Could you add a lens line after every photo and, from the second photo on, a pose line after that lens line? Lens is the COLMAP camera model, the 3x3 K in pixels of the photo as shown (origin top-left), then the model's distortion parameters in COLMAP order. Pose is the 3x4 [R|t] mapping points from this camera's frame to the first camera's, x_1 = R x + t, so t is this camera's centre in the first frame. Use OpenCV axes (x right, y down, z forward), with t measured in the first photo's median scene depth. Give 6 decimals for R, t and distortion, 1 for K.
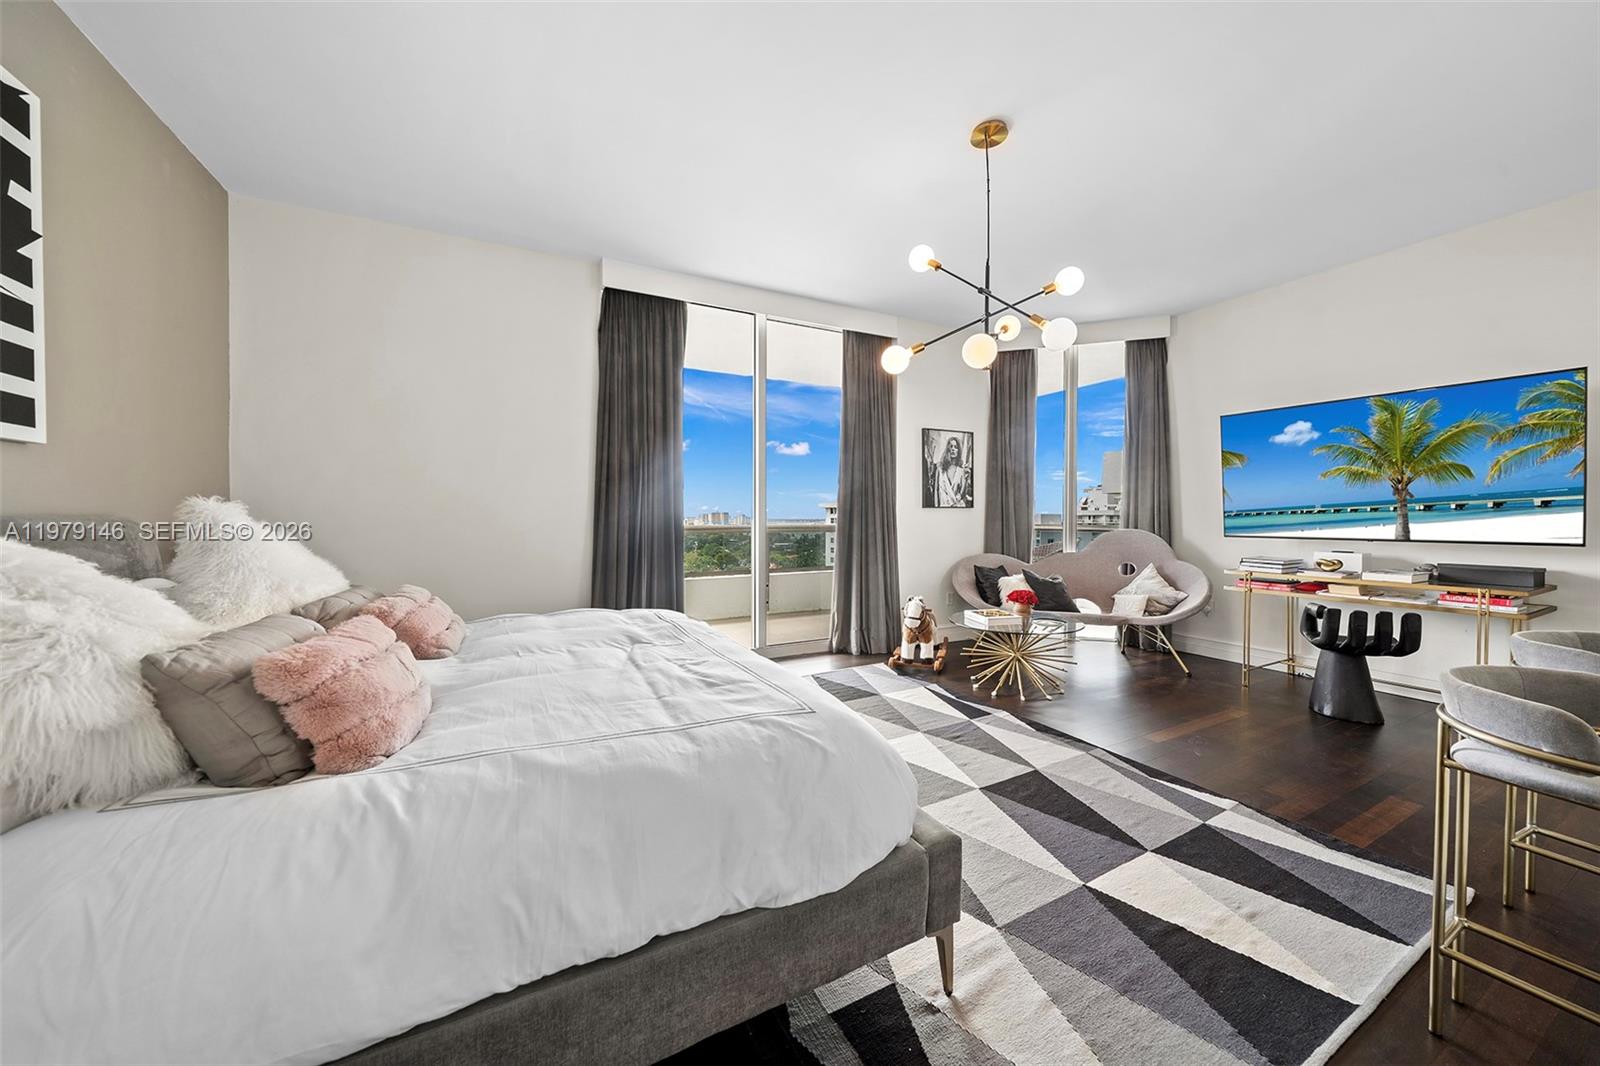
lens RADIAL K [[554.3, 0, 802.8], [0, 554.3, 521.8], [0, 0, 1]] dist [-0.000398, -0.000042]
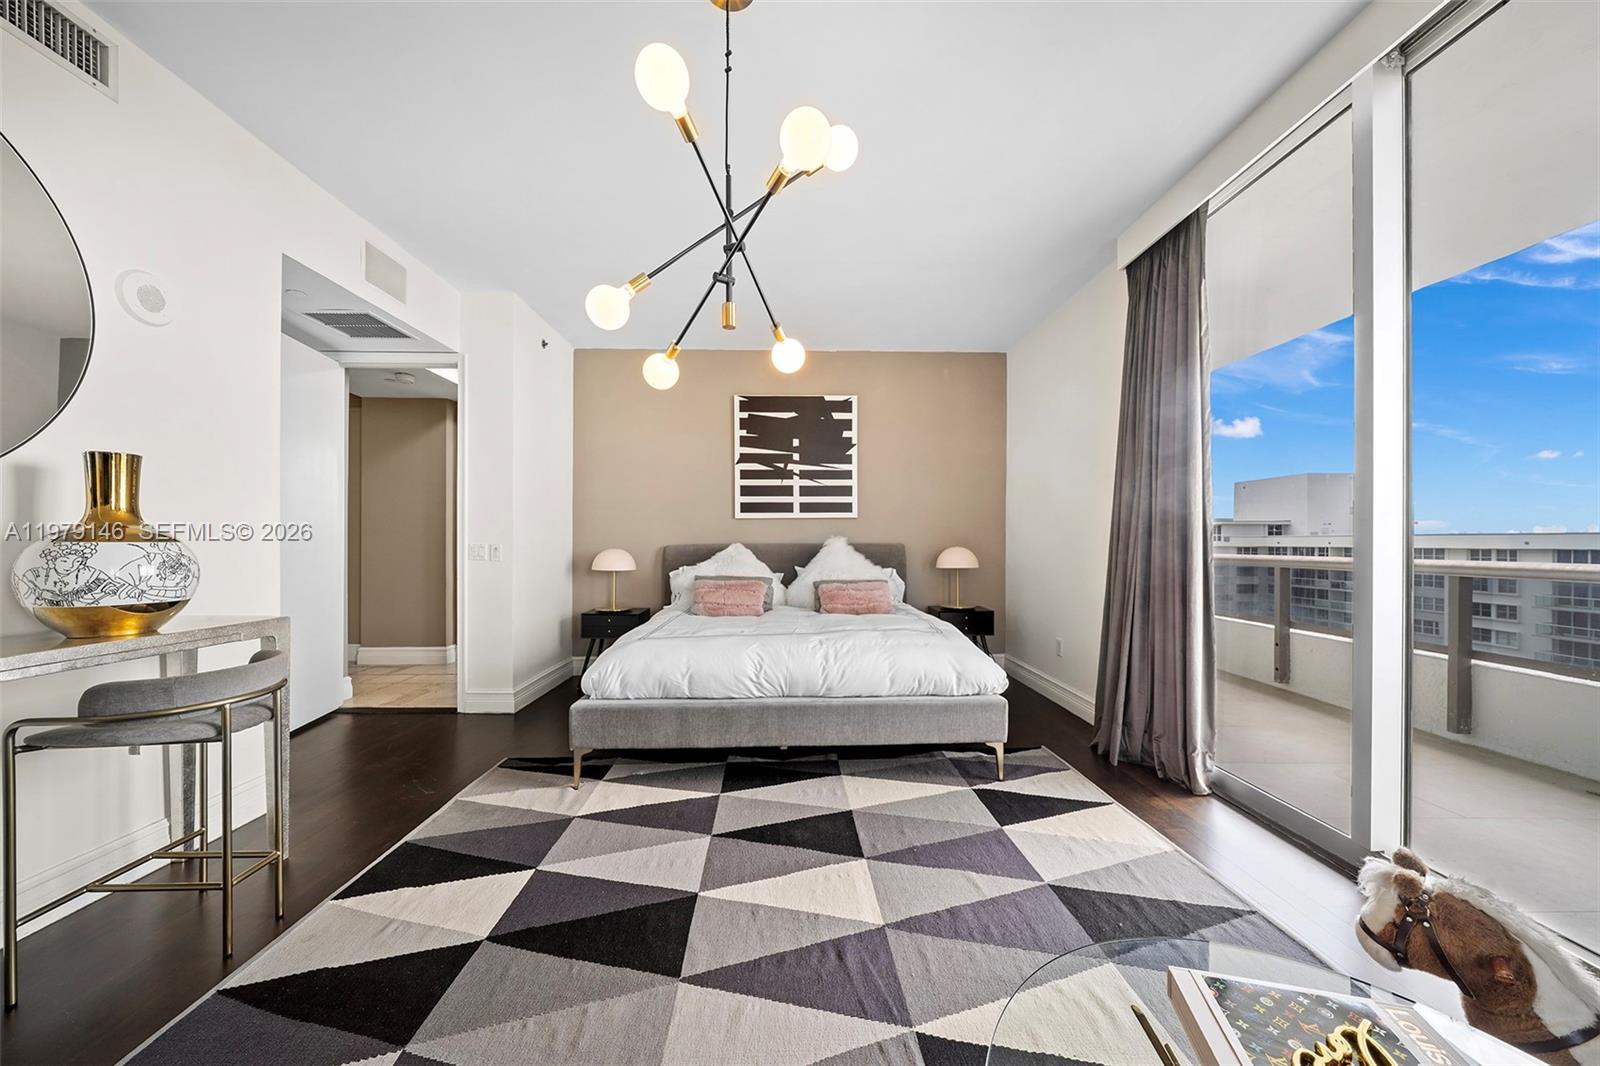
lens RADIAL K [[560.4, 0, 805.1], [0, 560.4, 545.8], [0, 0, 1]] dist [0.000696, 0.000031]
pose [[-0.438824, 0.007489, -0.898542, 0.632821], [-0.009001, 0.999878, 0.012729, -0.014841], [0.898528, 0.013673, -0.438703, 0.972814]]
